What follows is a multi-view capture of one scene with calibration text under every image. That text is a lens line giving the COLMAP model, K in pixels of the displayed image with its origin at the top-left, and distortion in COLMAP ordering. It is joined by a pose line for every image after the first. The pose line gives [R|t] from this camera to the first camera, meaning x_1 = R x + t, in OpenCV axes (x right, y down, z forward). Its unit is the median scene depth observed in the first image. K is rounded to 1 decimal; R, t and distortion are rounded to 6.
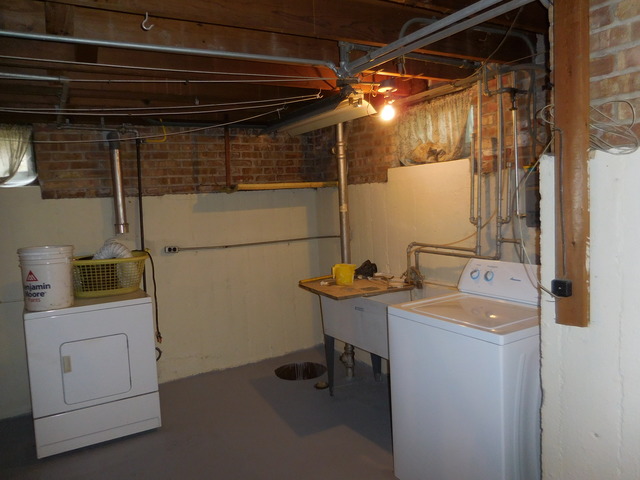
lens RADIAL K [[466.9, 0, 319.2], [0, 466.9, 239.3], [0, 0, 1]] dist [-0.070093, 0.030929]
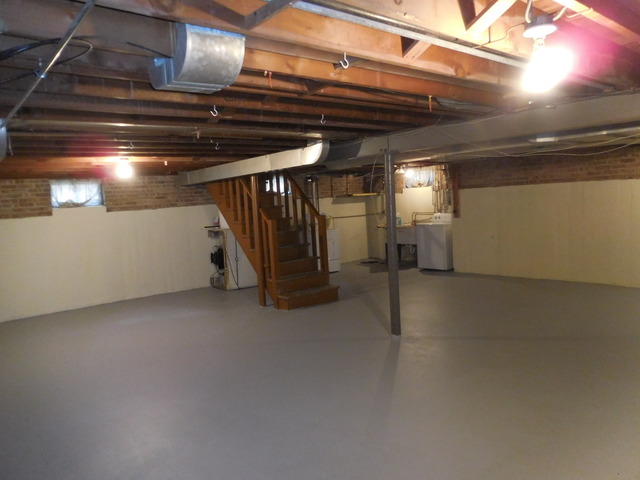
lens RADIAL K [[466.9, 0, 319.0], [0, 466.9, 238.9], [0, 0, 1]] dist [-0.070093, 0.030929]
pose [[0.985292, -0.026033, 0.168883, -1.037604], [0.027361, 0.999610, -0.005544, 0.199219], [-0.168673, 0.010084, 0.985621, -2.146212]]
